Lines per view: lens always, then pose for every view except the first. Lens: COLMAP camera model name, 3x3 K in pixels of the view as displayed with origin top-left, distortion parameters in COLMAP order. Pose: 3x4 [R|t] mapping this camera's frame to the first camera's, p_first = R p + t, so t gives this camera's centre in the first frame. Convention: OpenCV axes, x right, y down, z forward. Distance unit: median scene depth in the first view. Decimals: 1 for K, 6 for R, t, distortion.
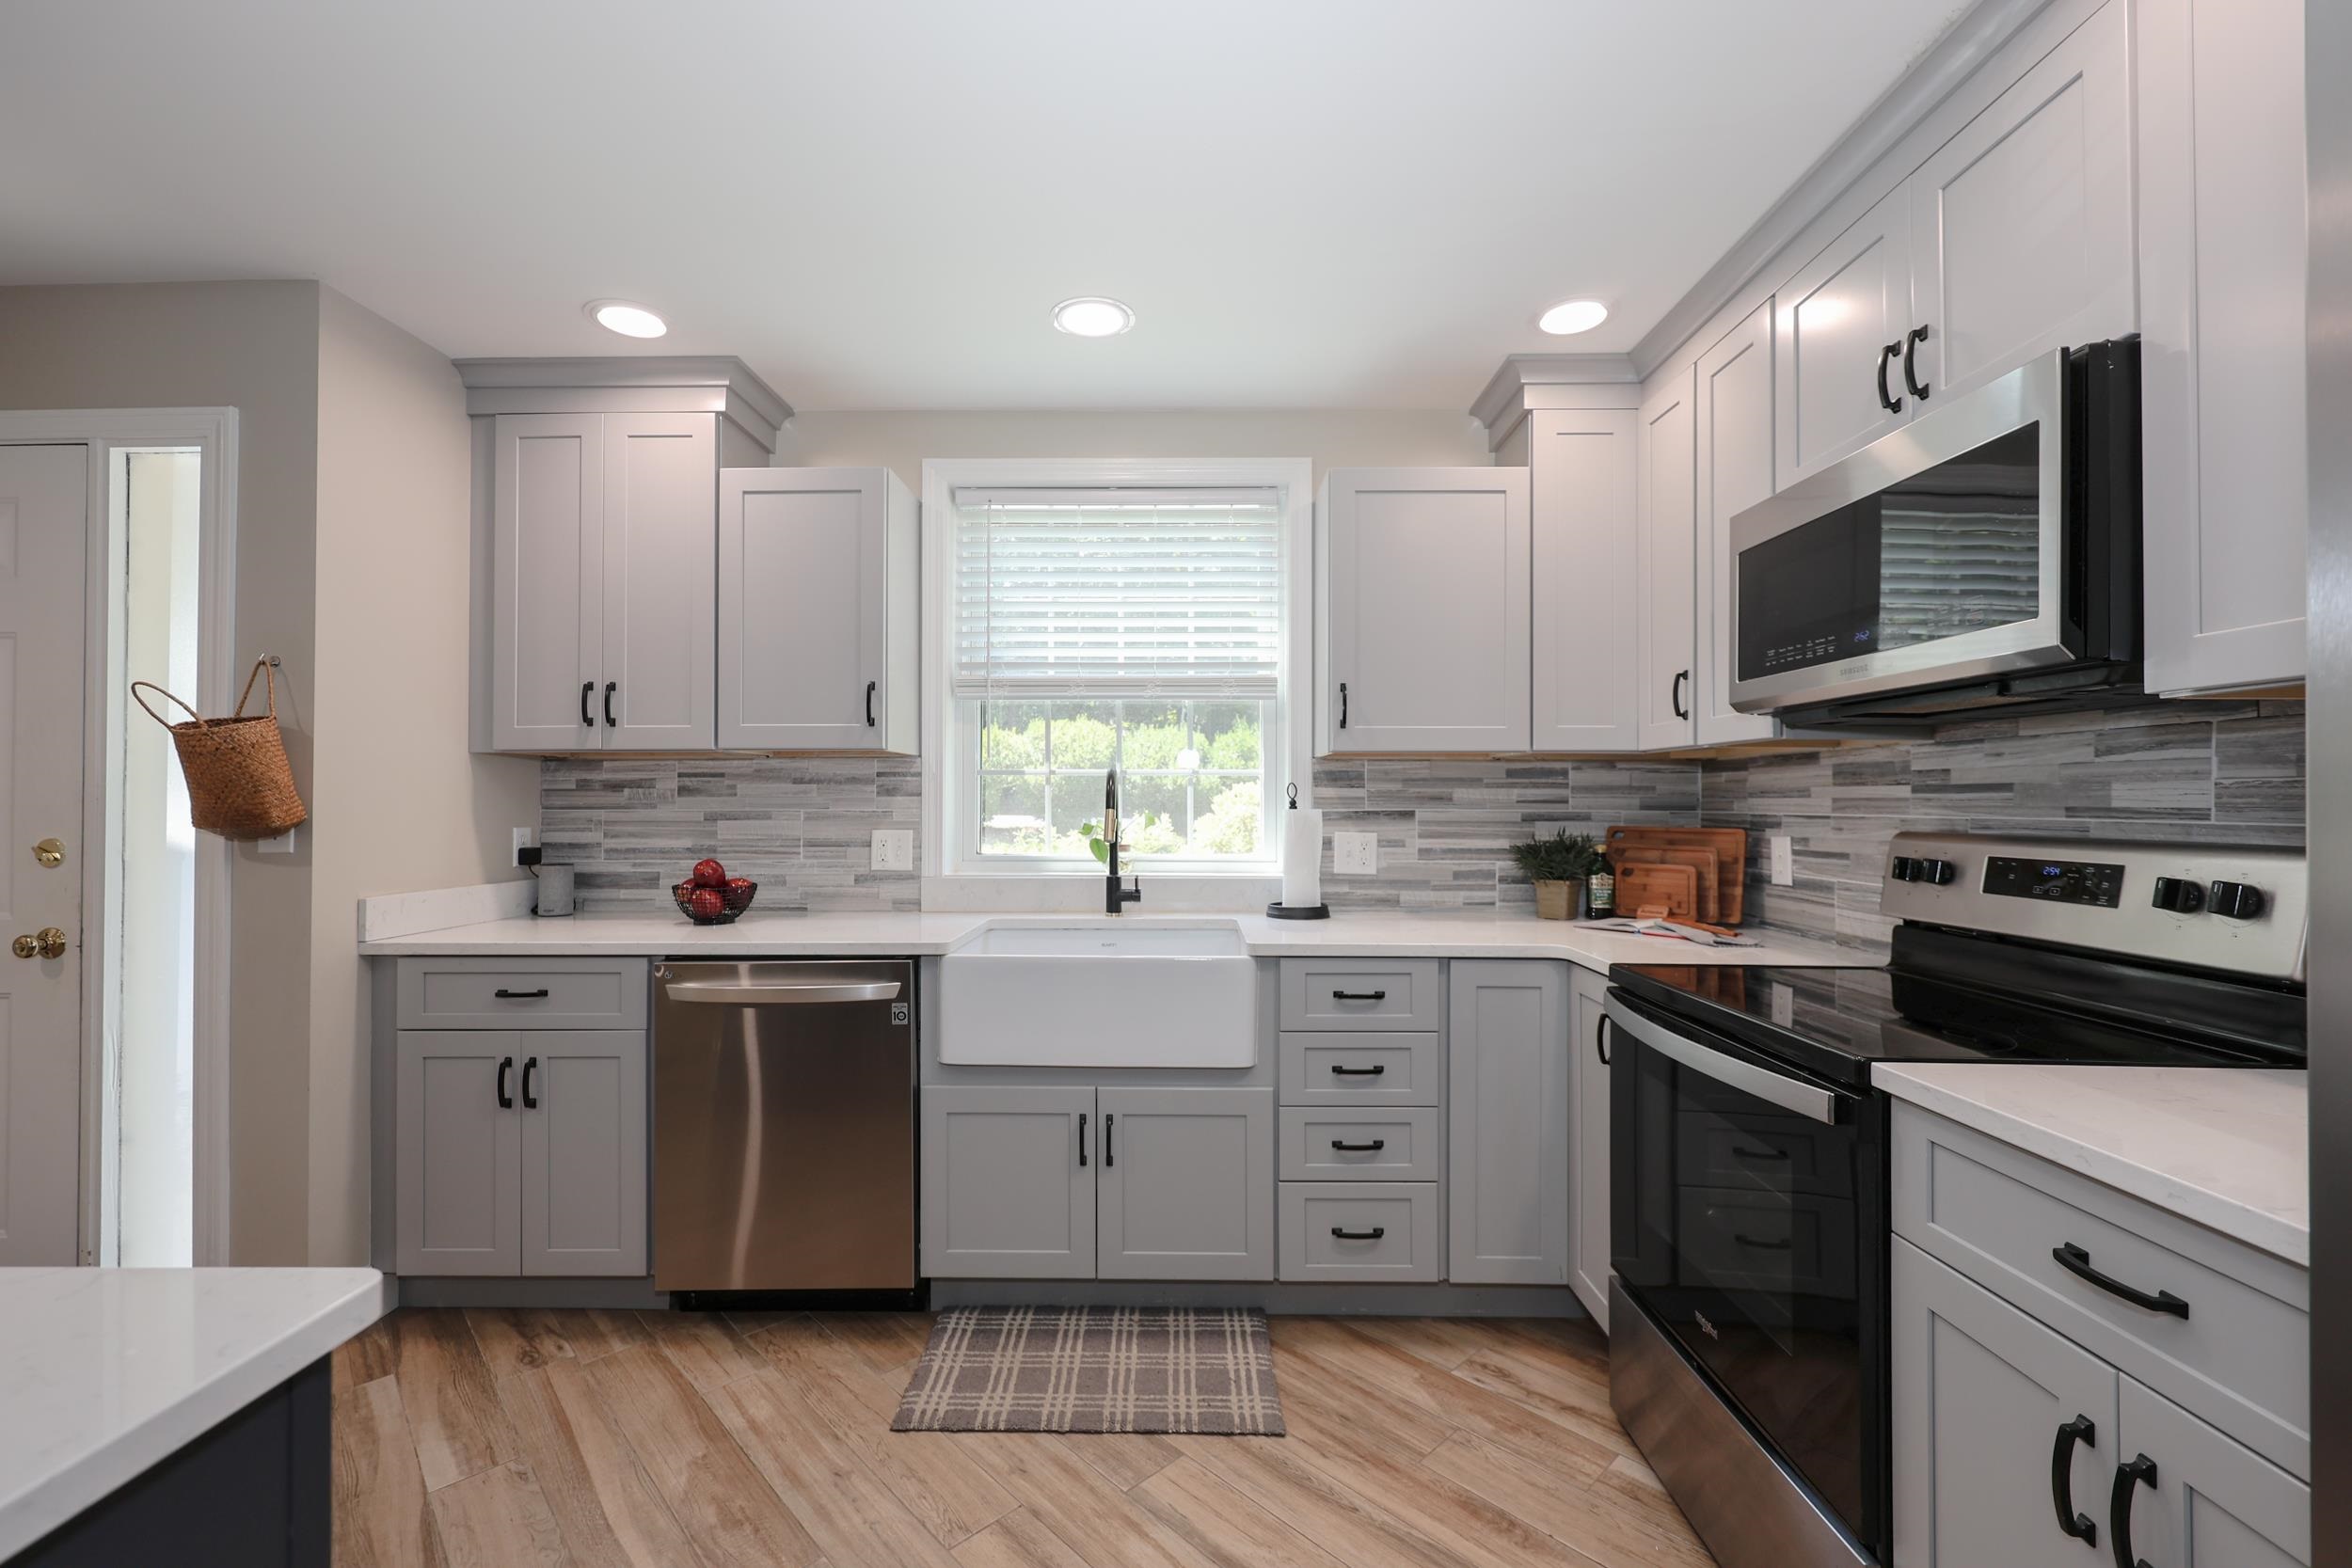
lens RADIAL K [[982.3, 0, 1165.2], [0, 982.3, 787.1], [0, 0, 1]] dist [0.000942, -0.000067]
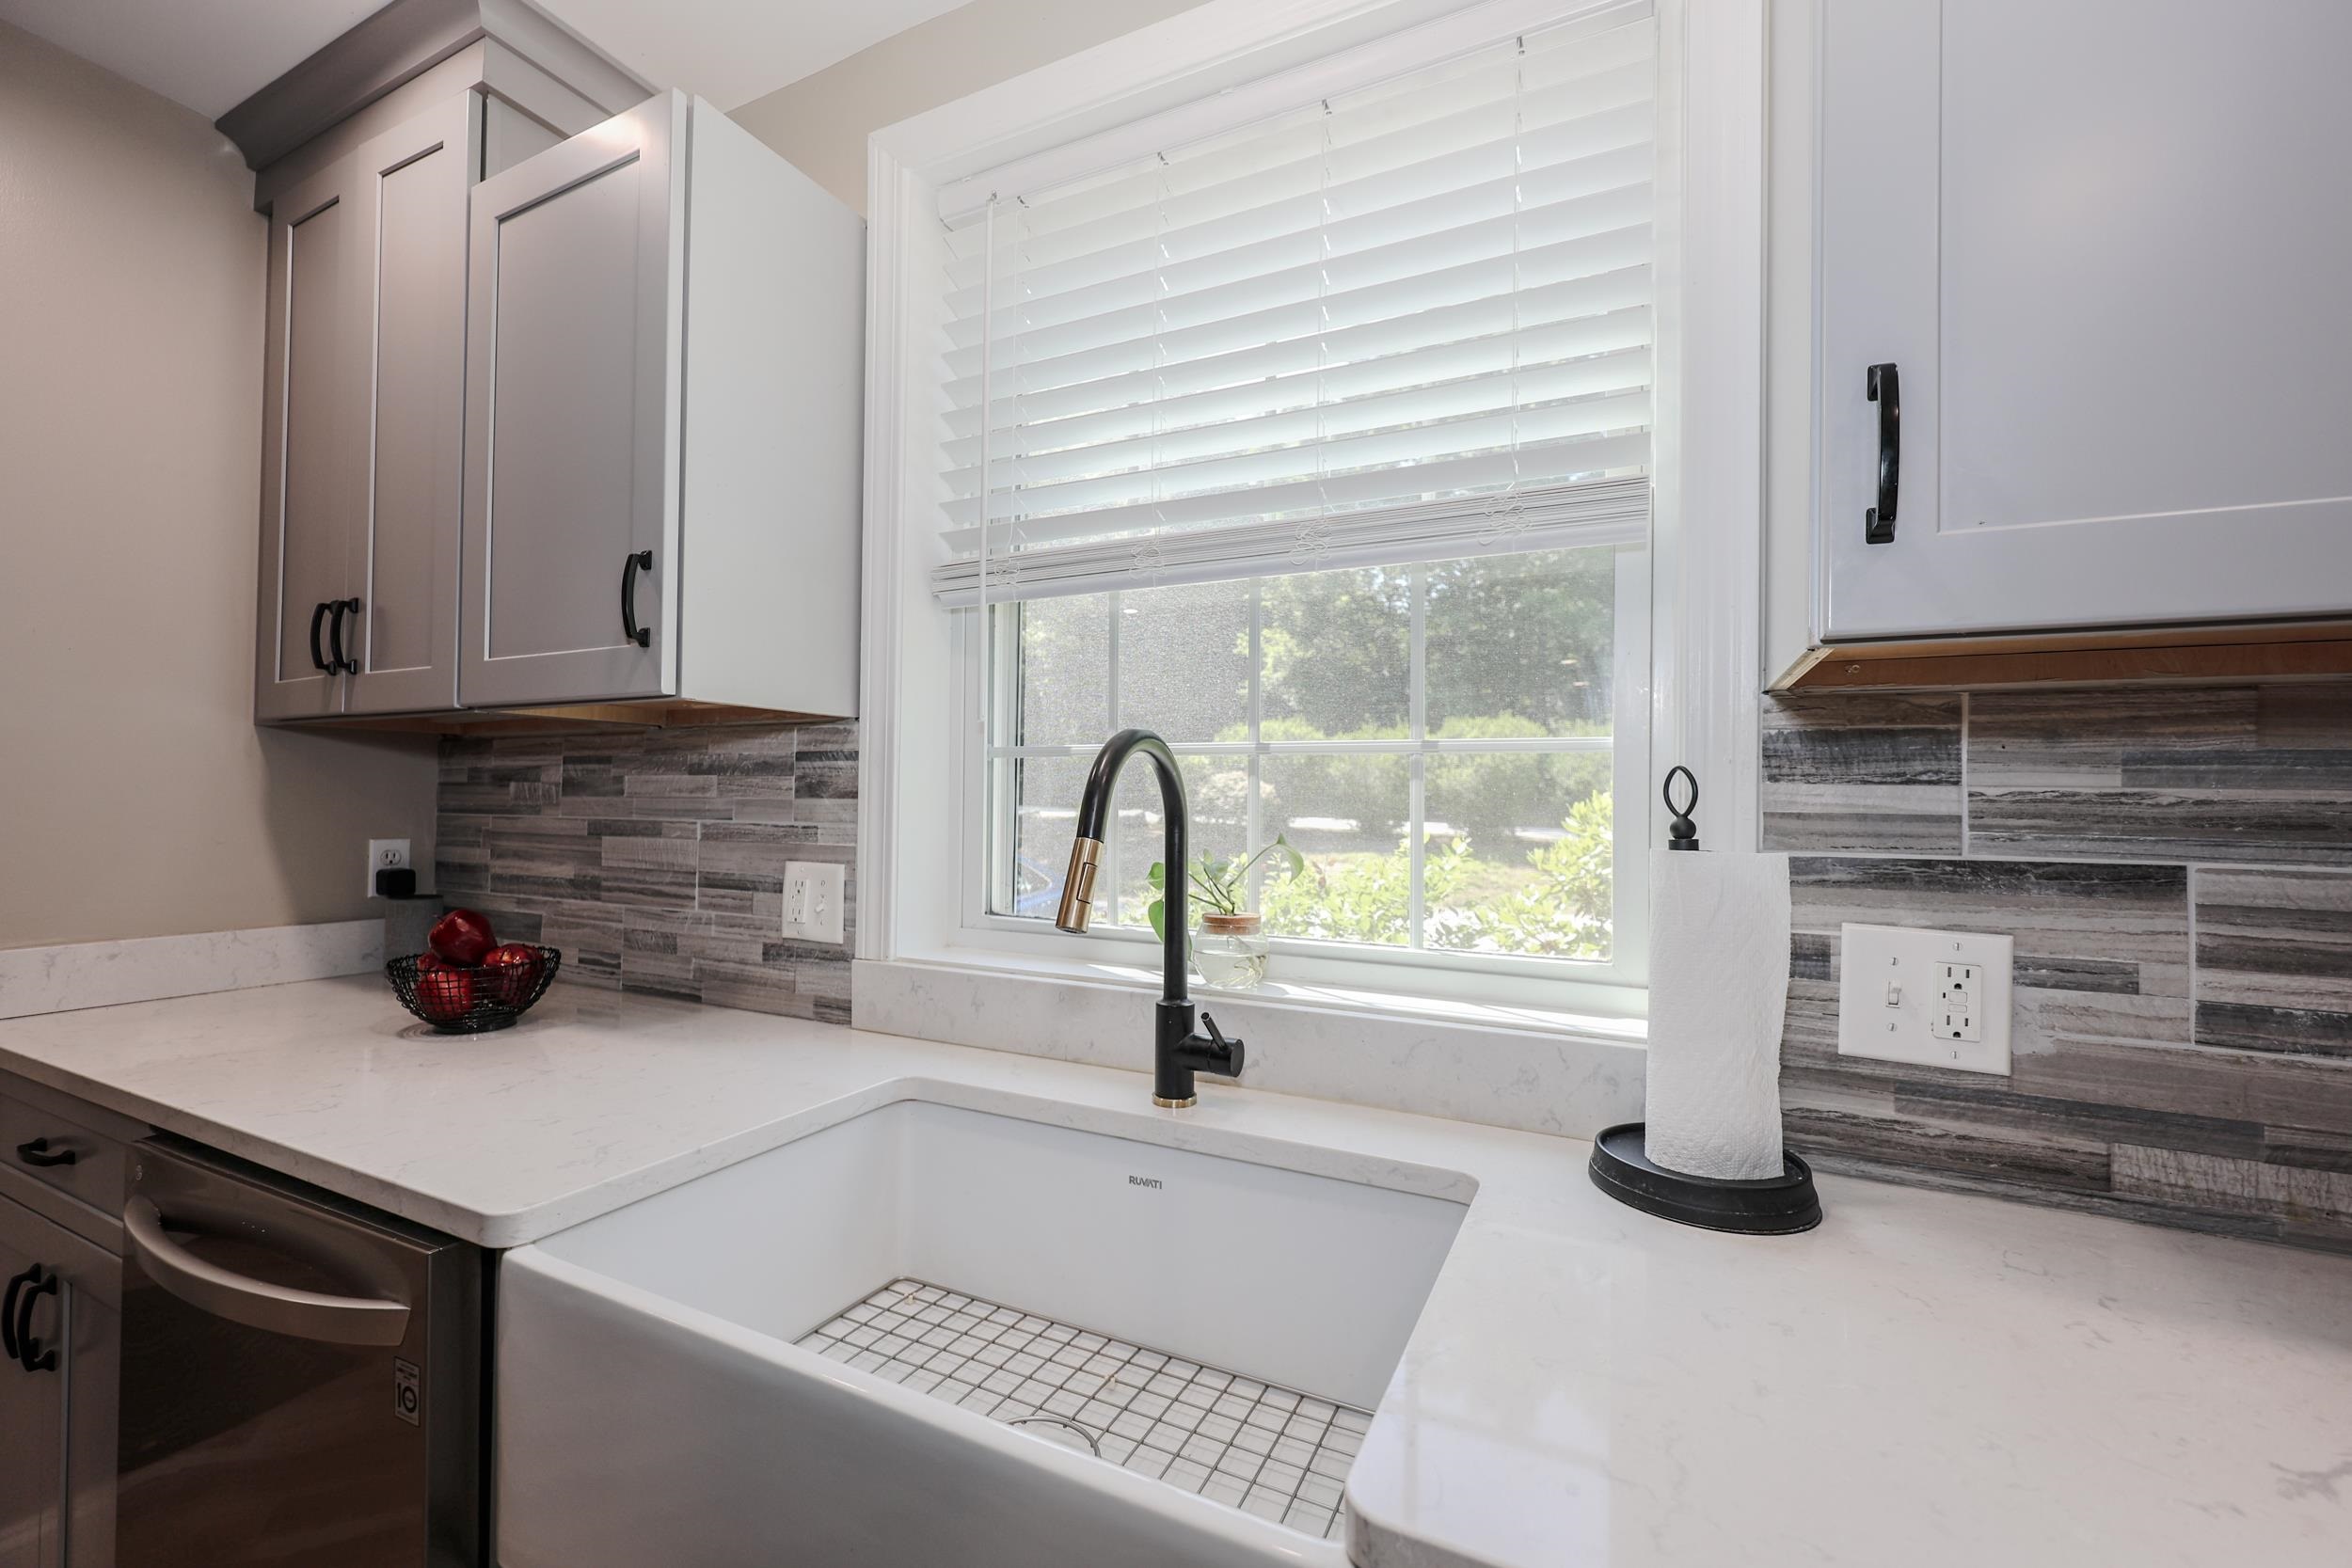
lens RADIAL K [[973.6, 0, 1164.9], [0, 973.6, 795.7], [0, 0, 1]] dist [0.007676, 0.000085]
pose [[0.905251, 0.008574, -0.424791, 0.111628], [-0.008319, 0.999962, 0.002456, 0.005604], [0.424796, 0.001311, 0.905288, 0.636790]]
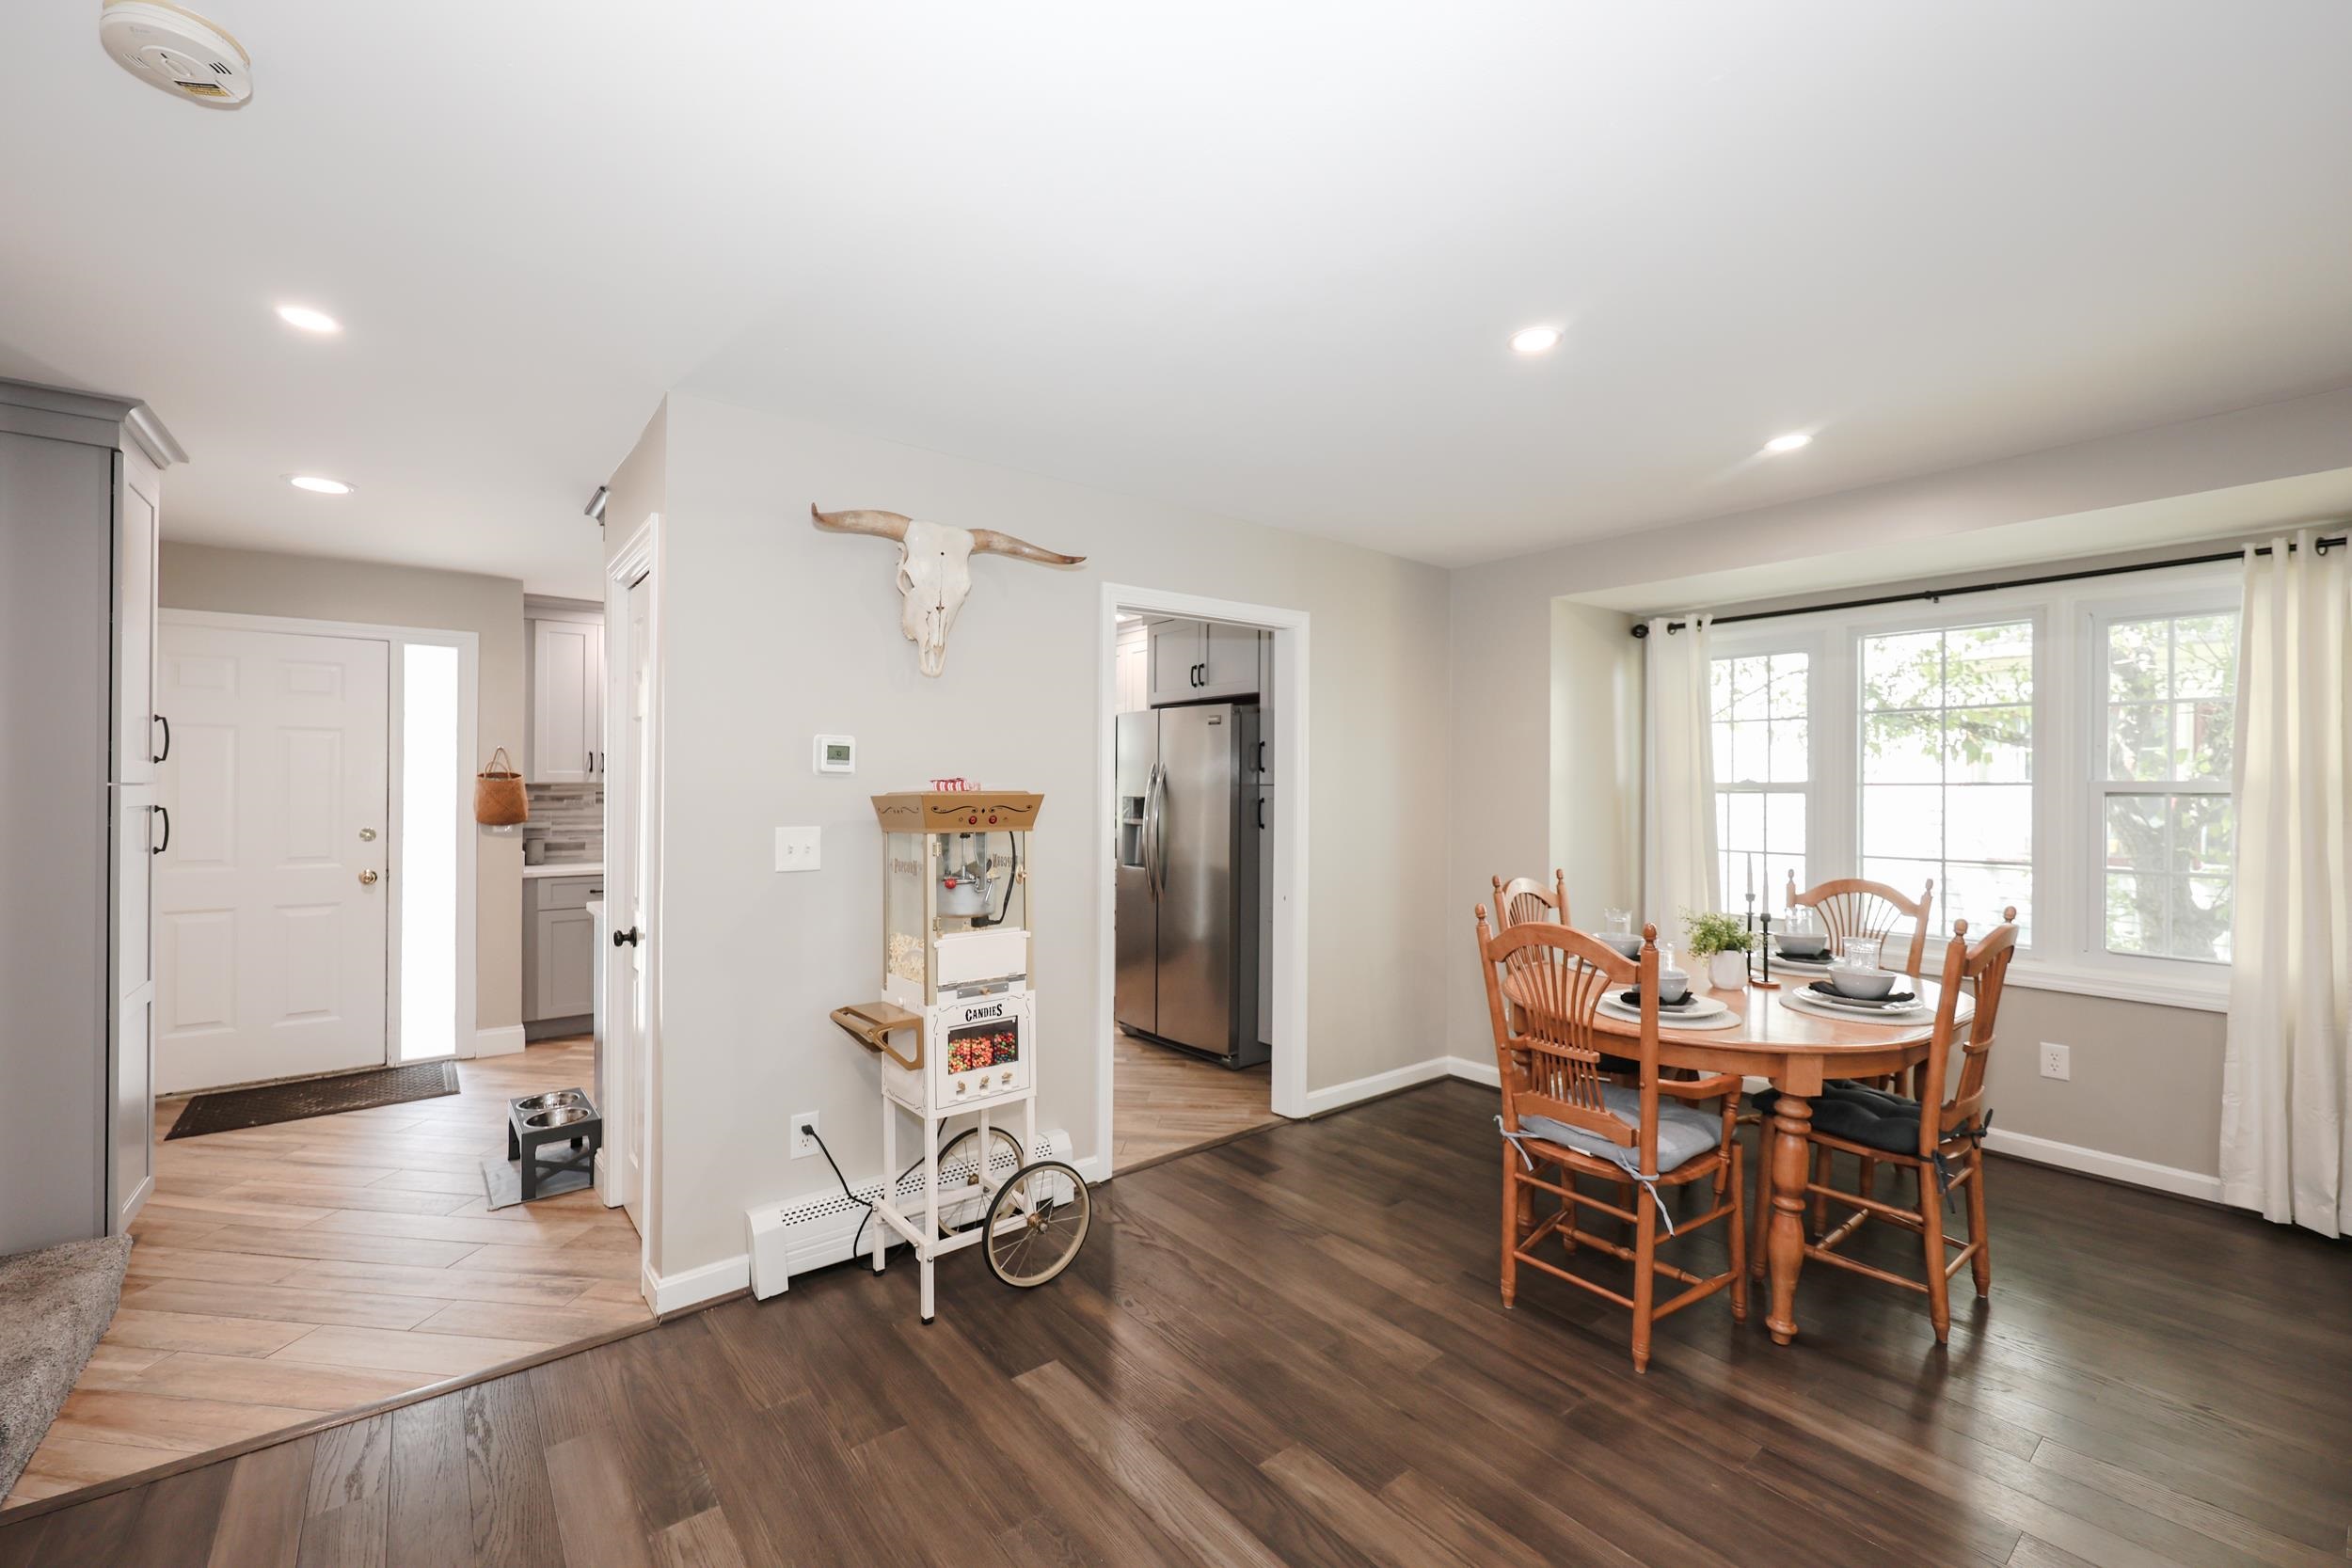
lens RADIAL K [[1006.7, 0, 1177.5], [0, 1006.7, 791.6], [0, 0, 1]] dist [0.000848, -0.000149]
pose [[0.779641, 0.002631, 0.626221, -0.901155], [-0.012109, 0.999868, 0.010875, -0.054548], [-0.626110, -0.016062, 0.779569, -1.410622]]
